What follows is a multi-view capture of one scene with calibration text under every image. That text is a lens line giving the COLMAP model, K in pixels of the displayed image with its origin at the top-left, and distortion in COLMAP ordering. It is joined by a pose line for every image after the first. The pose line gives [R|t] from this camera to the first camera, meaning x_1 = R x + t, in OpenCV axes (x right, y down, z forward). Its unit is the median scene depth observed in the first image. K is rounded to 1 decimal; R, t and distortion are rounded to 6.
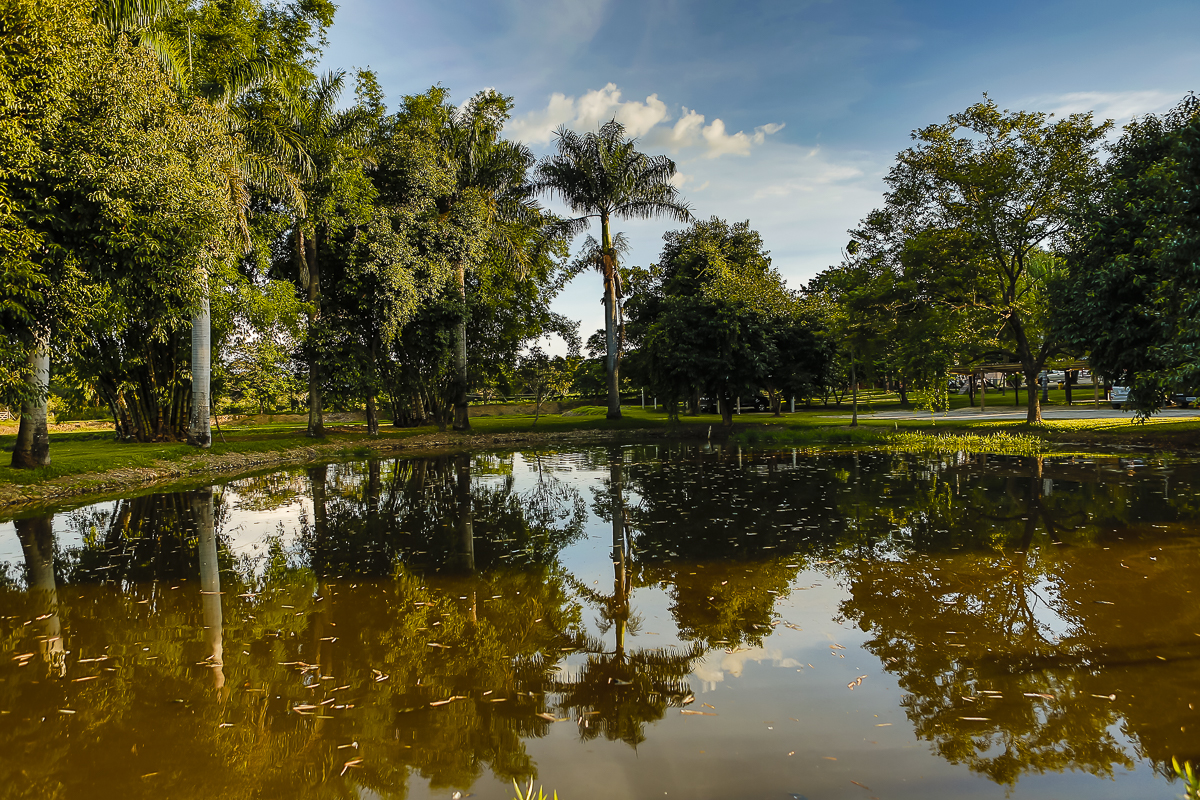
lens RADIAL K [[863.4, 0, 600.0], [0, 863.4, 400.0], [0, 0, 1]] dist [-0.119587, 0.104892]
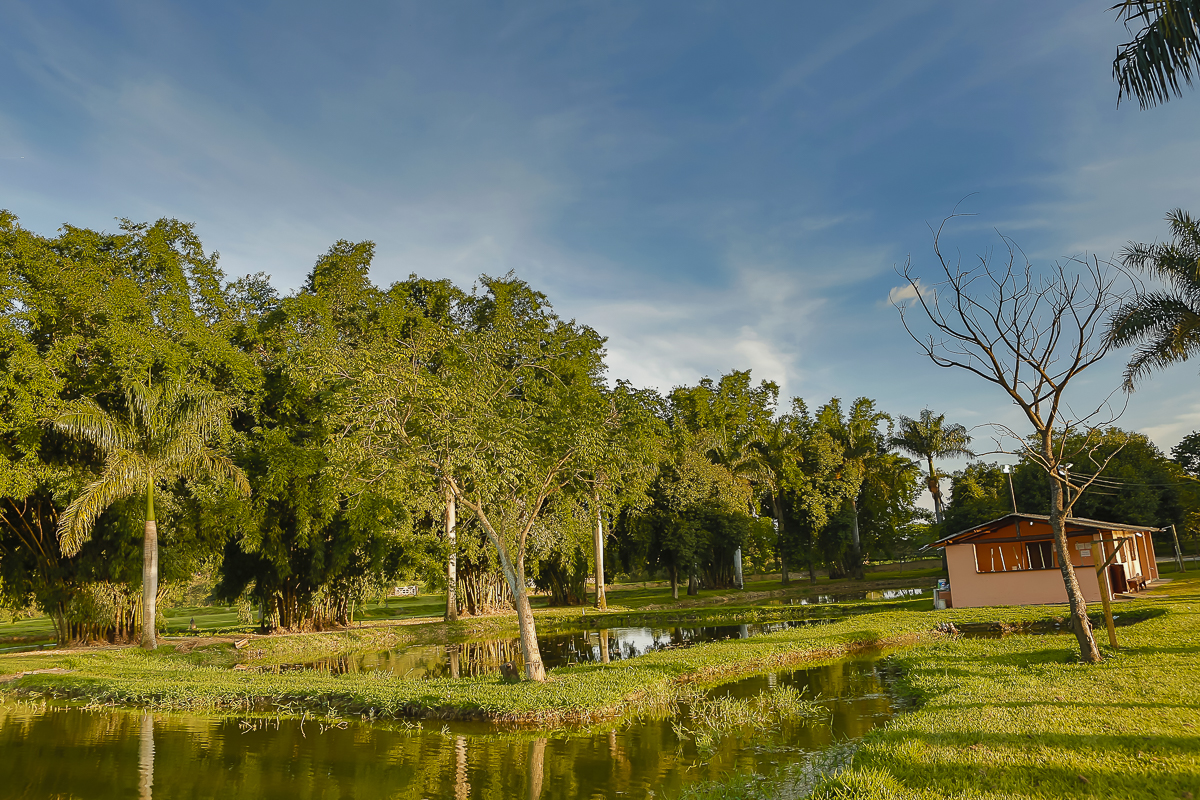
lens RADIAL K [[863.4, 0, 600.0], [0, 863.4, 400.0], [0, 0, 1]] dist [-0.119587, 0.104892]
pose [[0.852258, -0.129080, -0.506947, 0.425318], [0.036388, 0.981360, -0.188702, -0.025051], [0.521855, 0.142376, 0.841069, -1.138330]]
